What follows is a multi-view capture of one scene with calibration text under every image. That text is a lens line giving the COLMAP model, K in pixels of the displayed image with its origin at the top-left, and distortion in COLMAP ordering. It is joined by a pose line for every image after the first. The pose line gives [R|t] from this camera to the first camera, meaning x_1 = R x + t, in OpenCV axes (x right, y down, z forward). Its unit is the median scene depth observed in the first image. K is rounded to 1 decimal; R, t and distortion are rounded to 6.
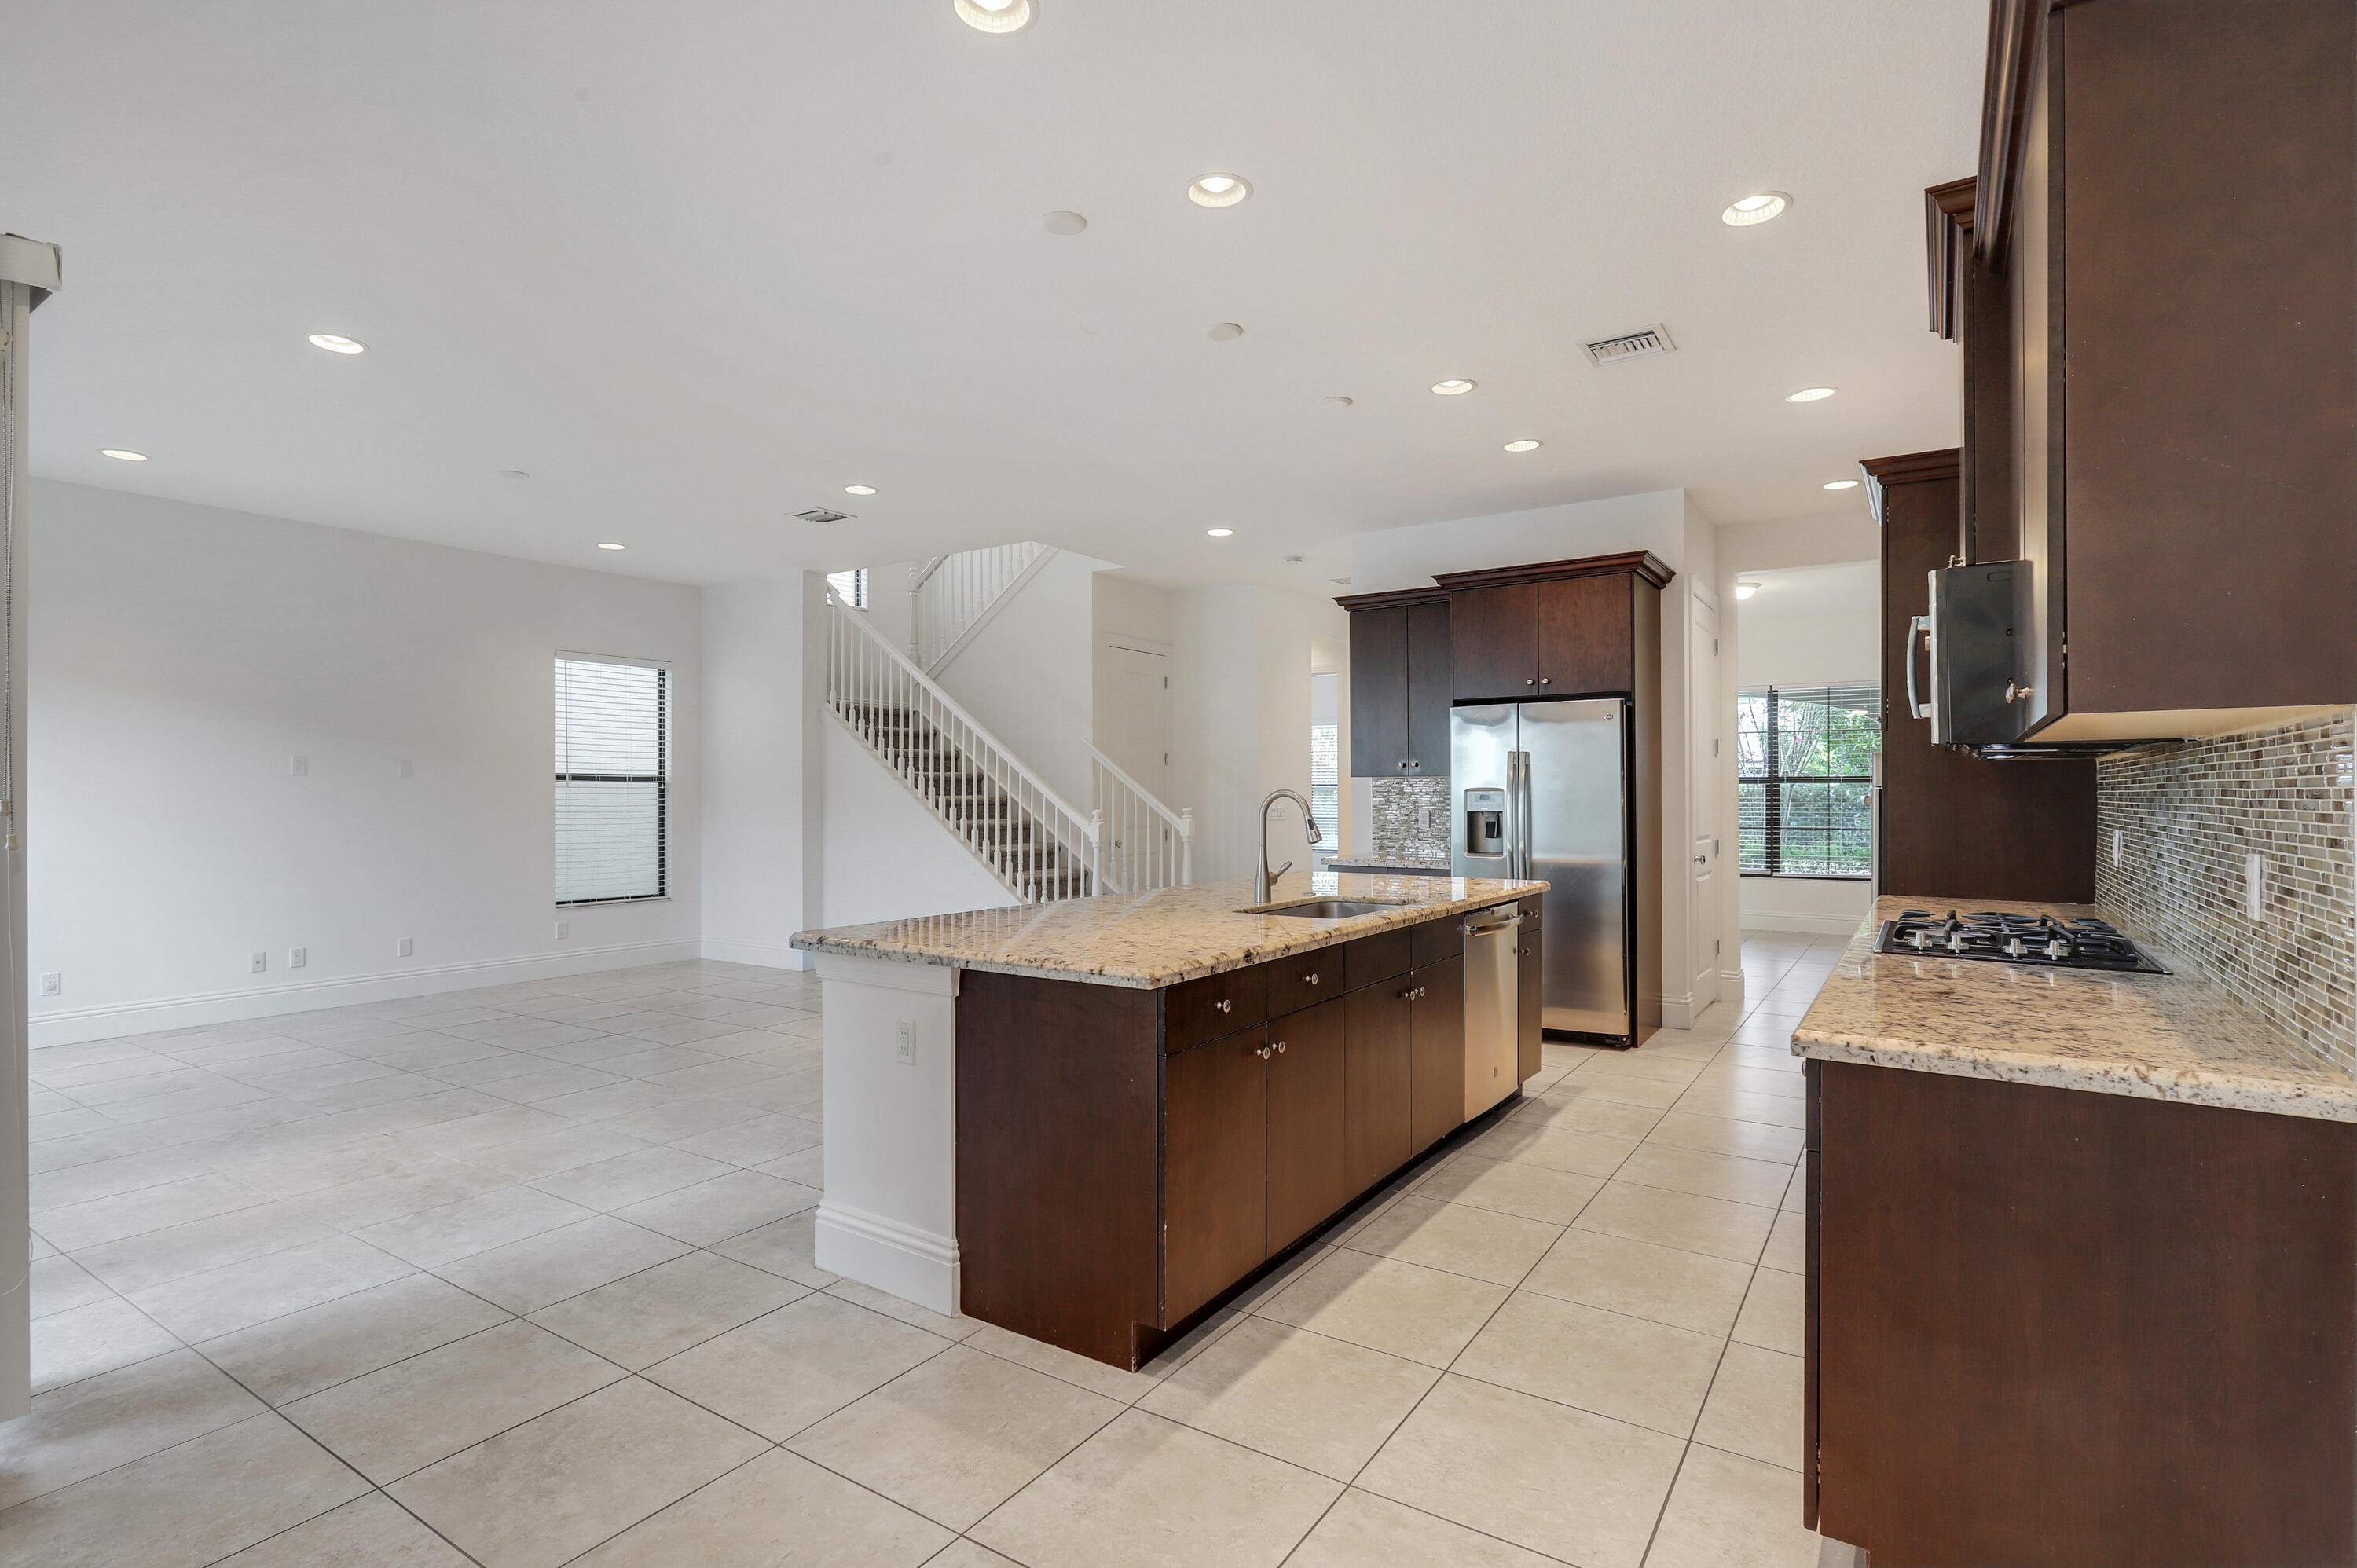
lens RADIAL K [[1139.4, 0, 1171.6], [0, 1139.4, 783.7], [0, 0, 1]] dist [0.004124, 0.000732]
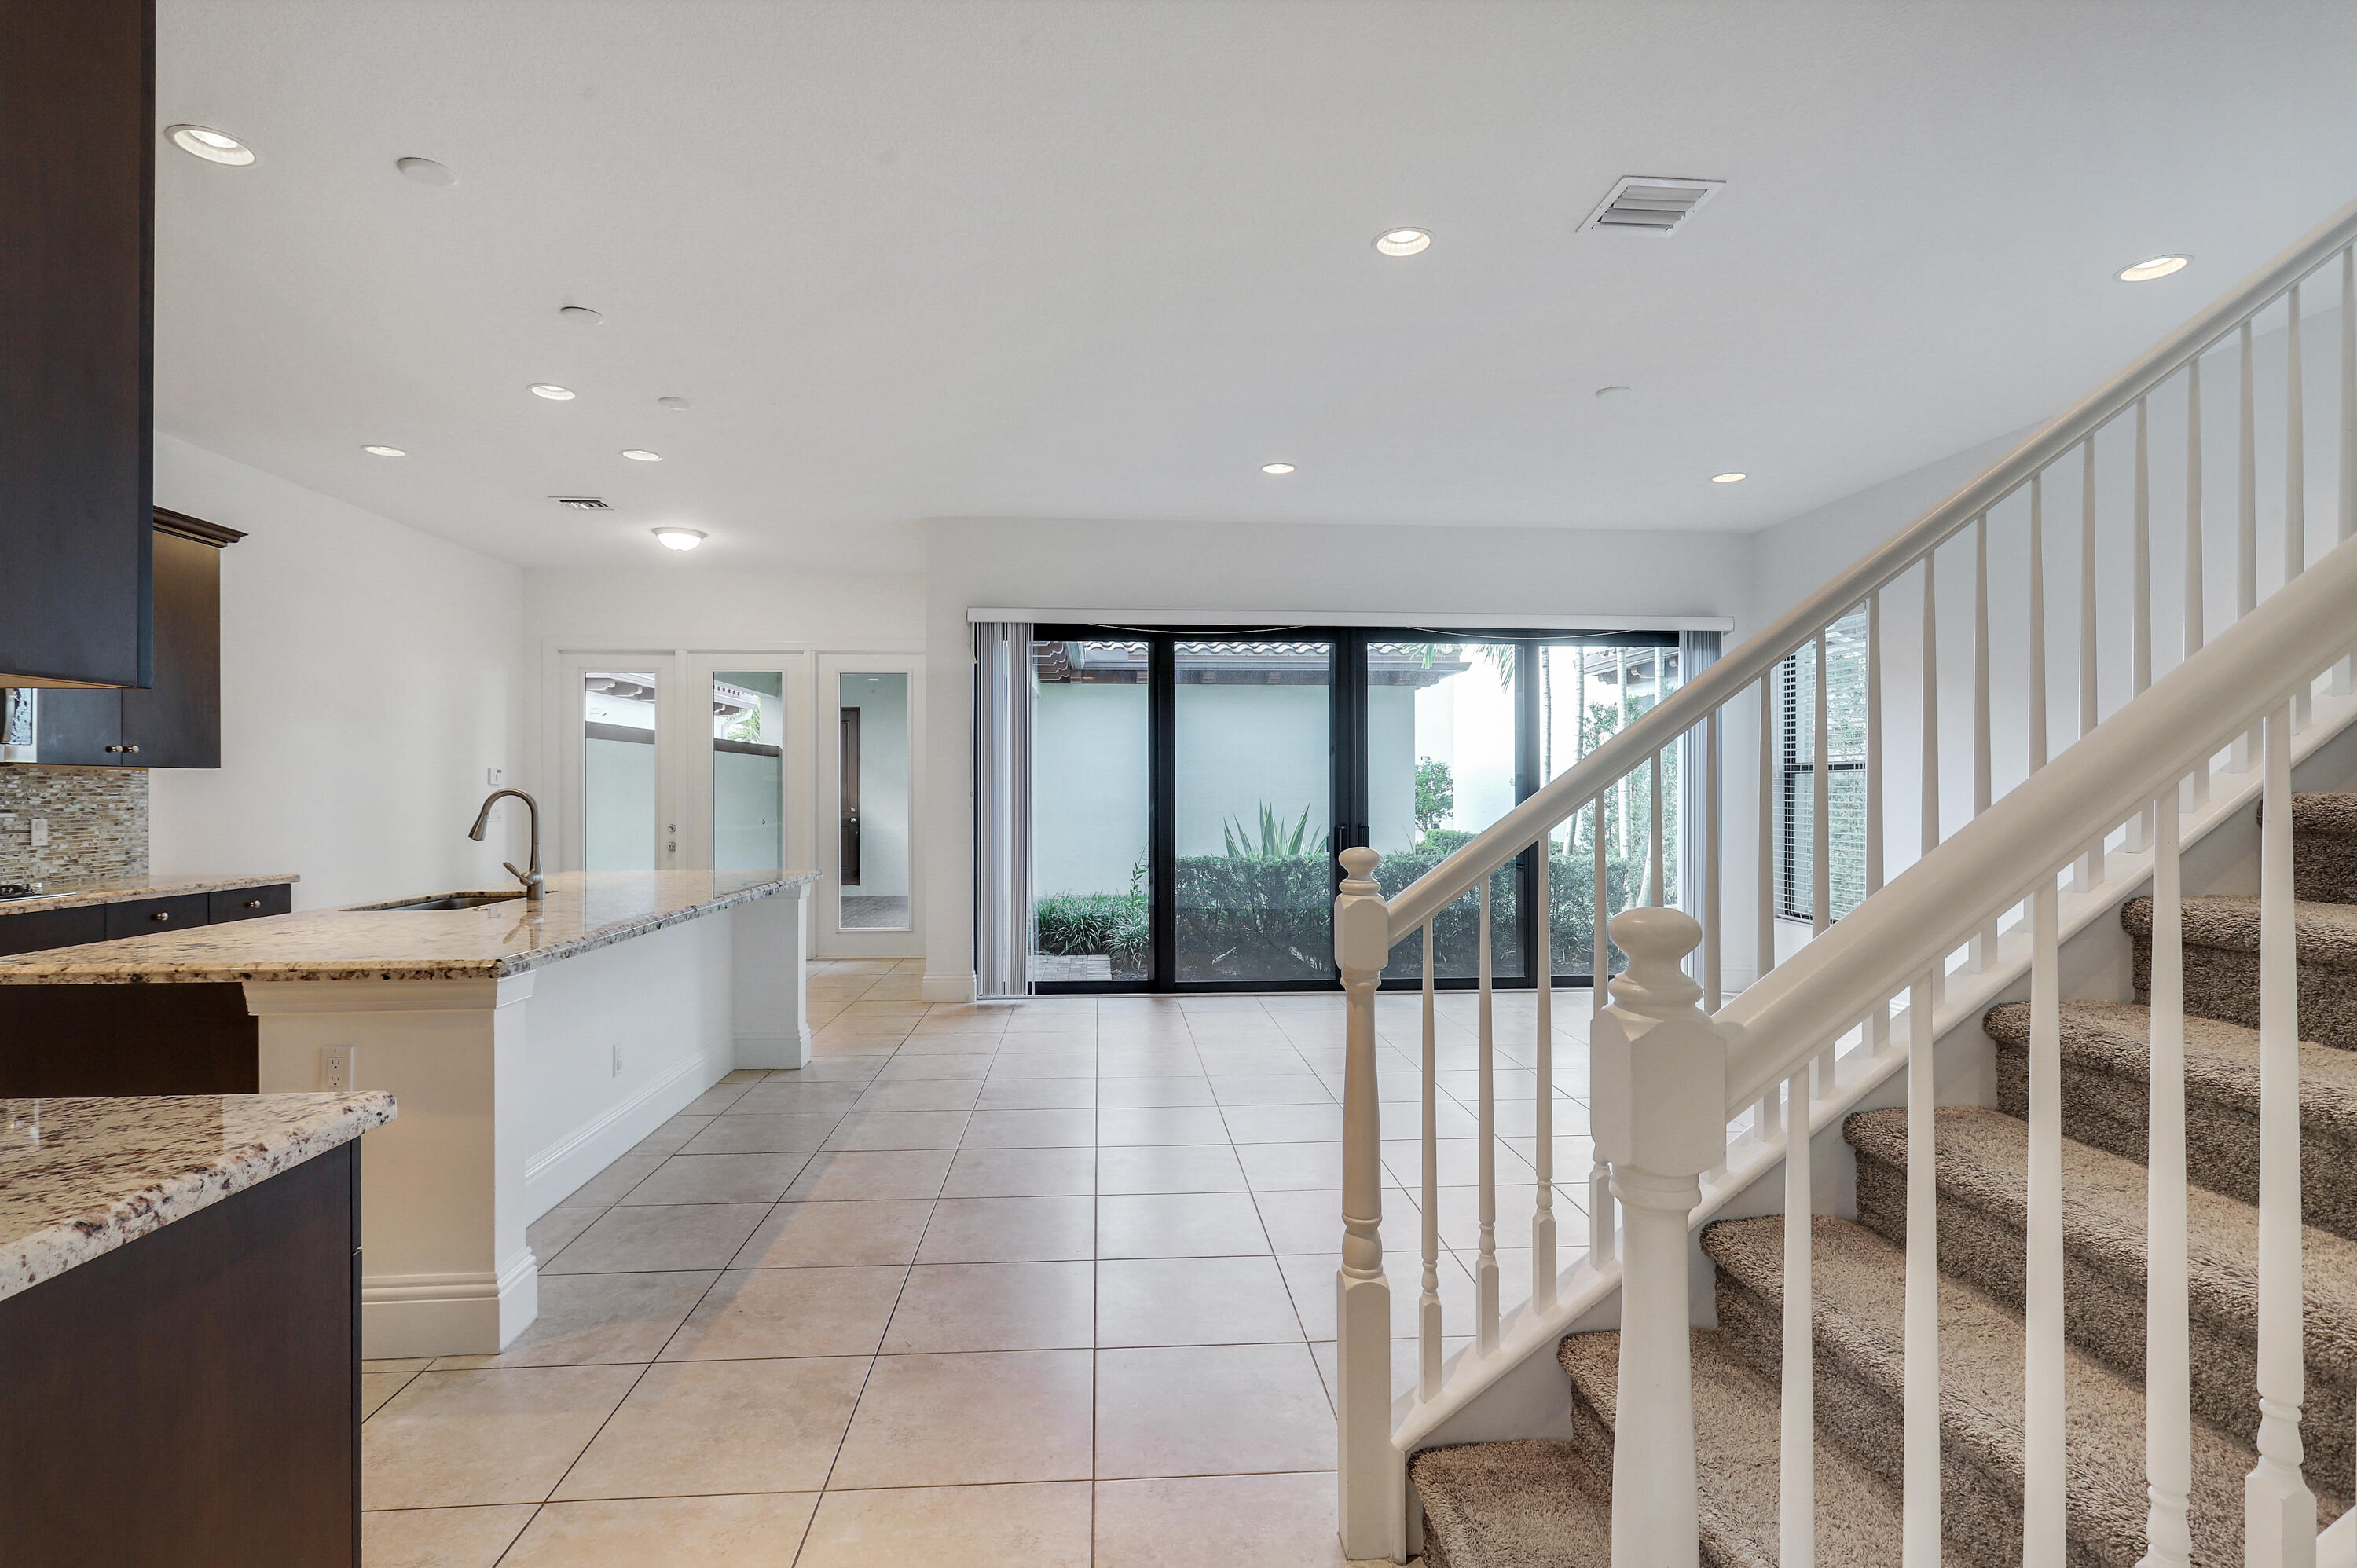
lens RADIAL K [[1139.4, 0, 1176.7], [0, 1139.4, 785.2], [0, 0, 1]] dist [0.004124, 0.000732]
pose [[-0.790379, -0.002142, -0.612614, 0.169719], [0.006844, 0.999901, -0.012326, 0.011529], [0.612580, -0.013935, -0.790286, 1.444537]]
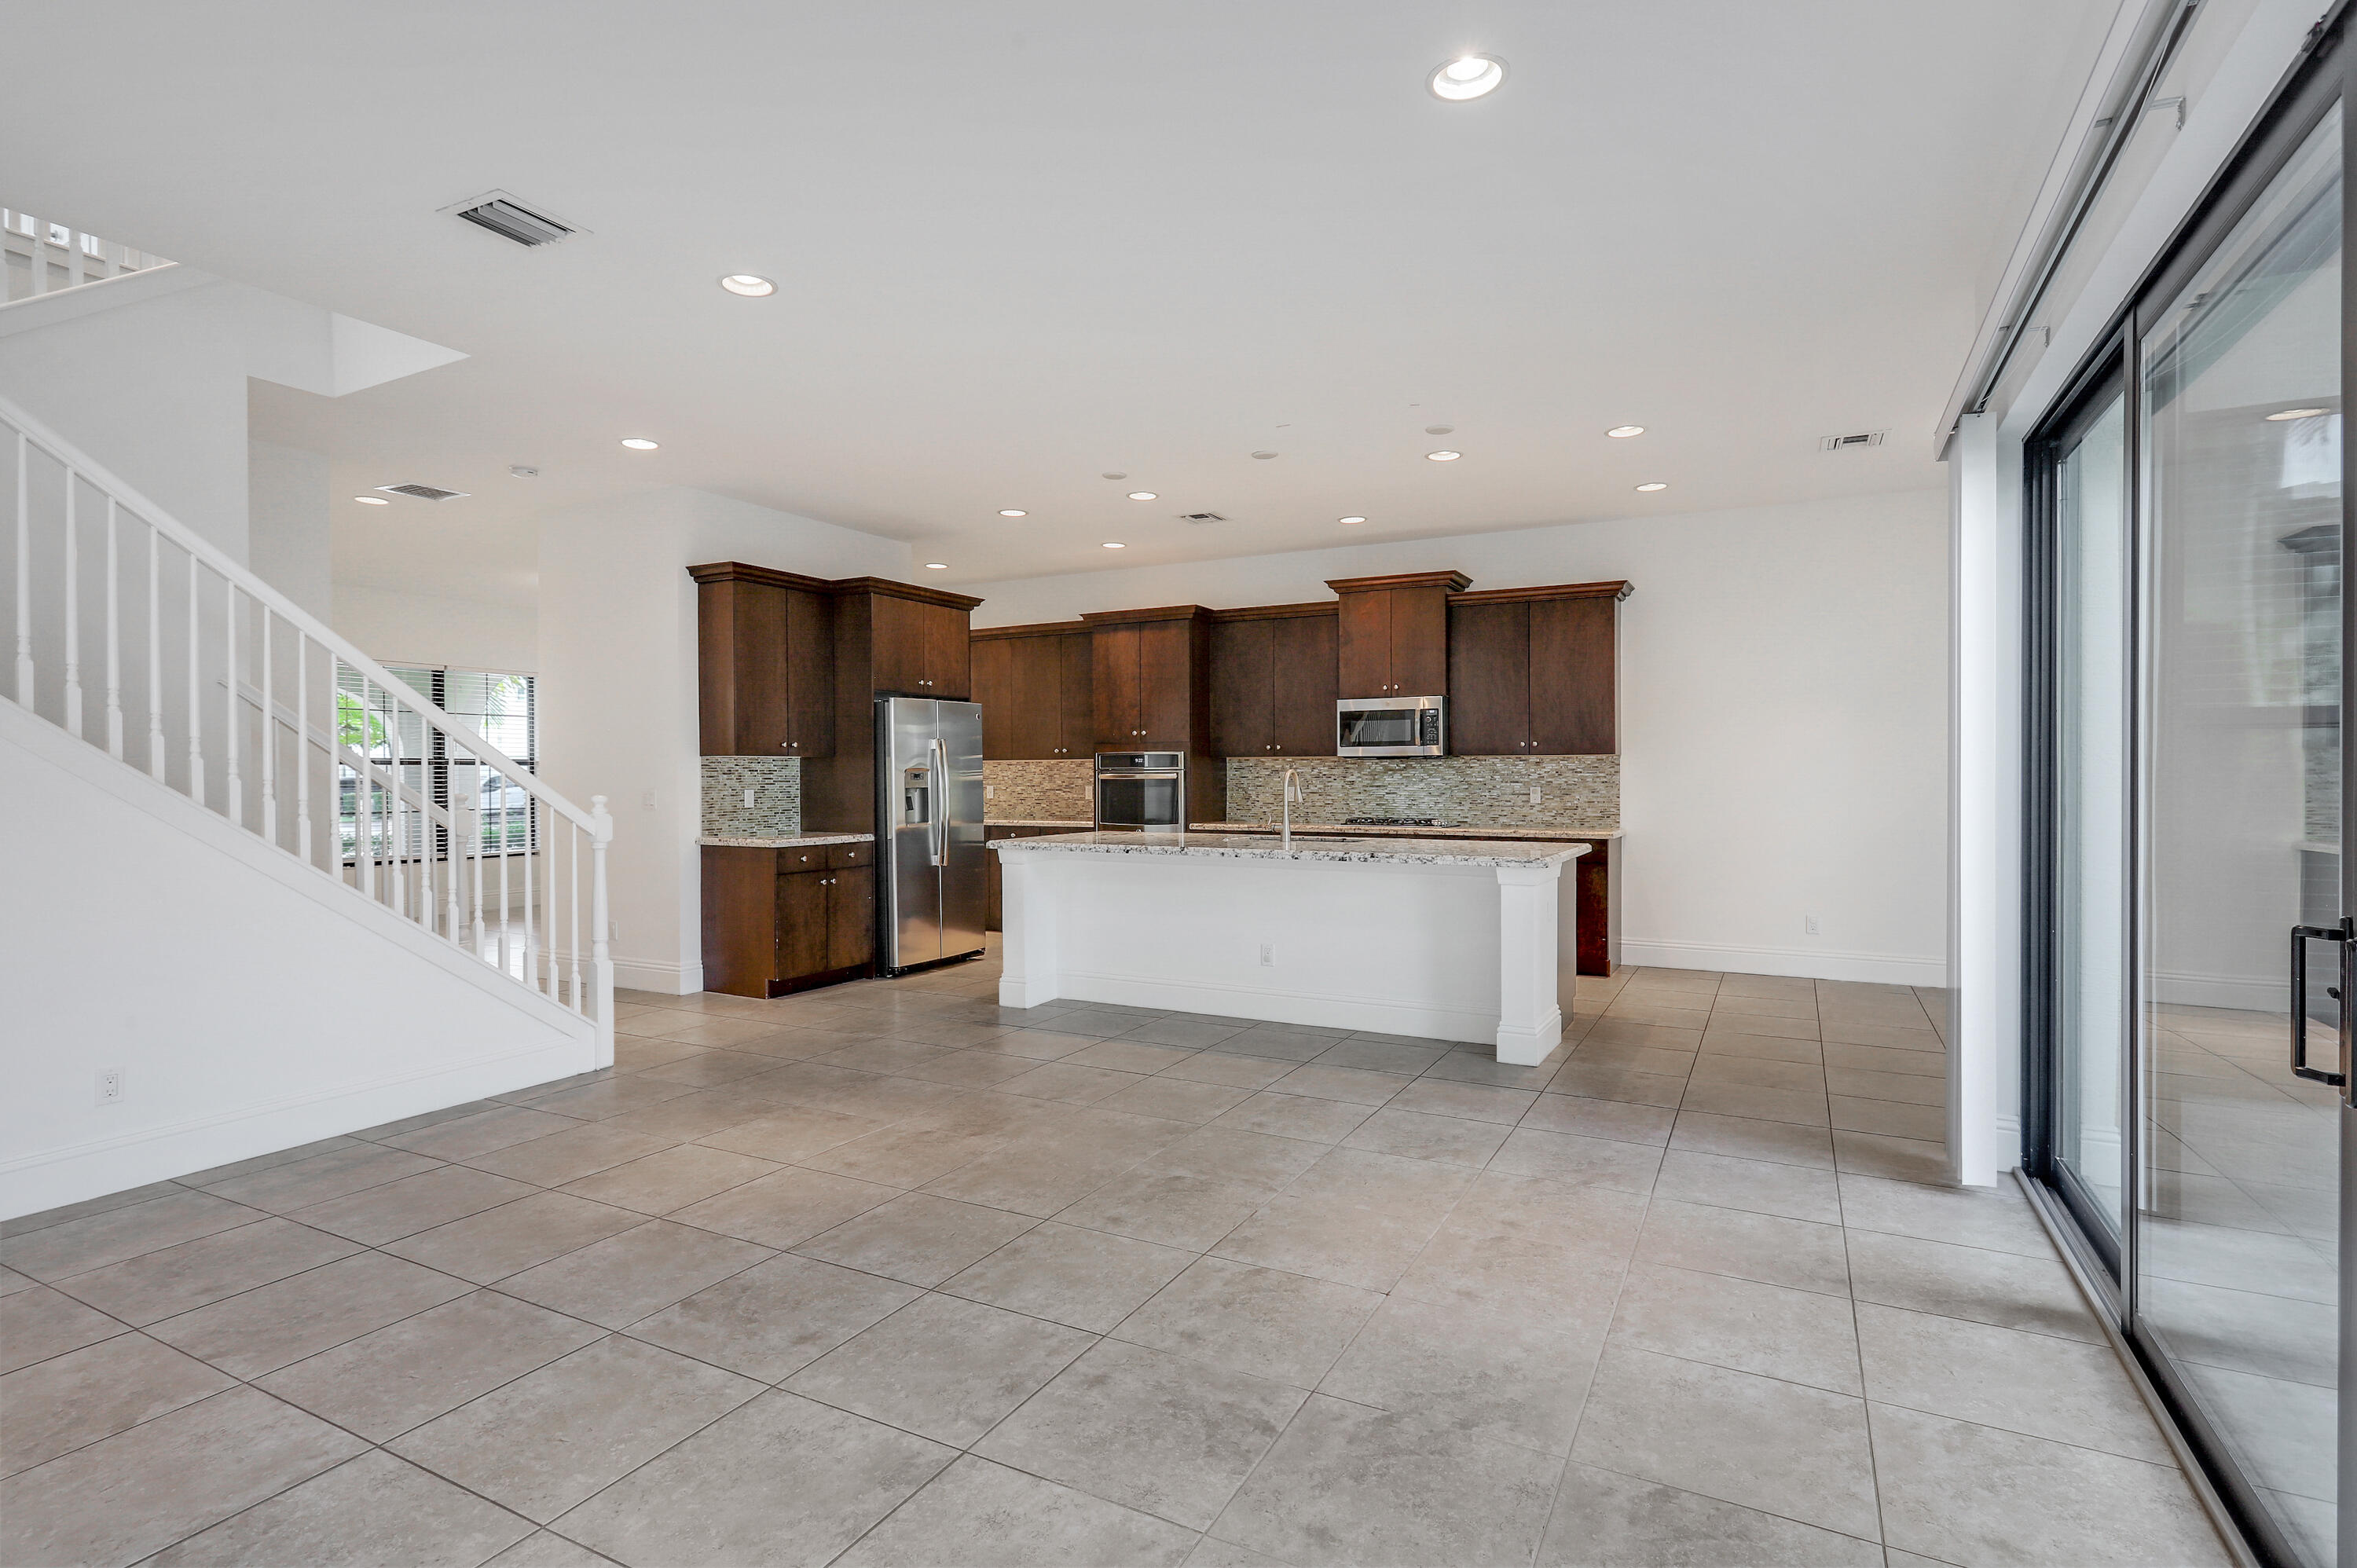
lens RADIAL K [[1139.4, 0, 1177.8], [0, 1139.4, 798.8], [0, 0, 1]] dist [0.004124, 0.000732]
pose [[-0.100199, -0.018412, 0.994797, -0.964048], [-0.007047, 0.999817, 0.017795, 0.012929], [-0.994942, -0.005227, -0.100311, 0.870674]]
